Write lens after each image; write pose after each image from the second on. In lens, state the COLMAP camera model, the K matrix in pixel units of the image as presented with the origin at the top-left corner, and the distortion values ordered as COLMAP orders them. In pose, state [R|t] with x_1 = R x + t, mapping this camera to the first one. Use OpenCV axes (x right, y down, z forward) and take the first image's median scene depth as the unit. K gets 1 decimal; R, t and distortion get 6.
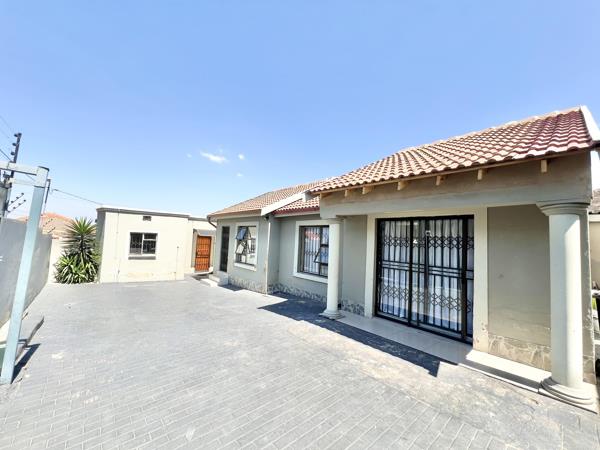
lens RADIAL K [[240.7, 0, 300.0], [0, 240.7, 225.0], [0, 0, 1]] dist [0.000480, 0.000131]
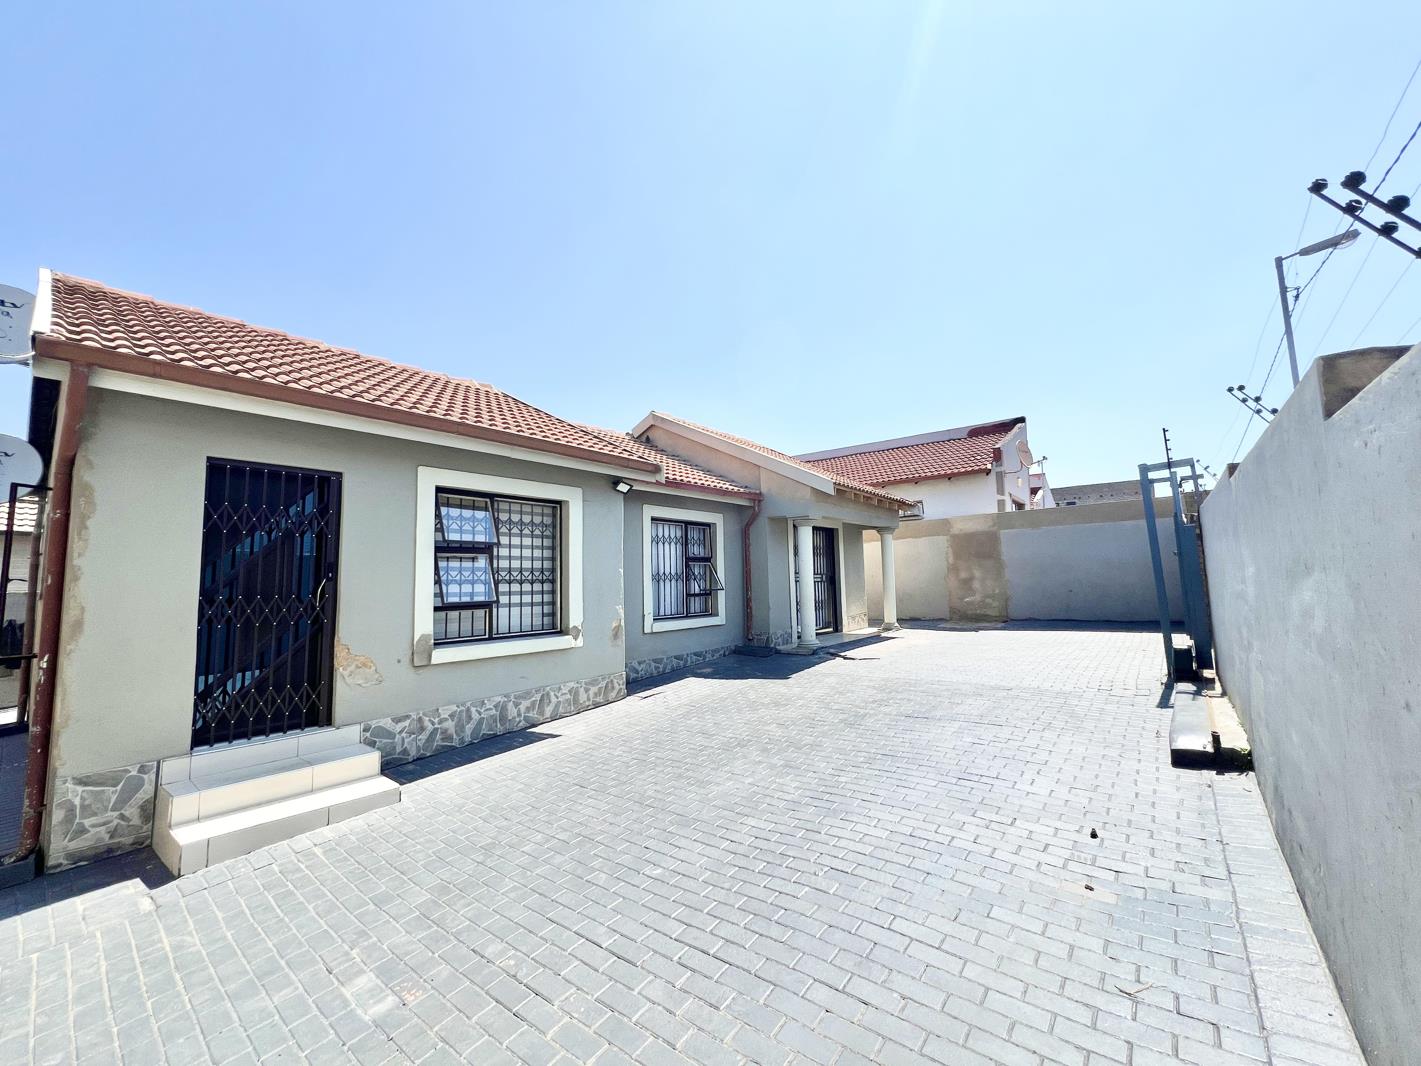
lens RADIAL K [[569.9, 0, 710.5], [0, 569.9, 533.0], [0, 0, 1]] dist [0.000480, 0.000131]
pose [[-0.190398, 0.074626, 0.978866, -0.998646], [-0.005329, 0.997013, -0.077046, 0.104814], [-0.981692, -0.019886, -0.189432, 1.020506]]
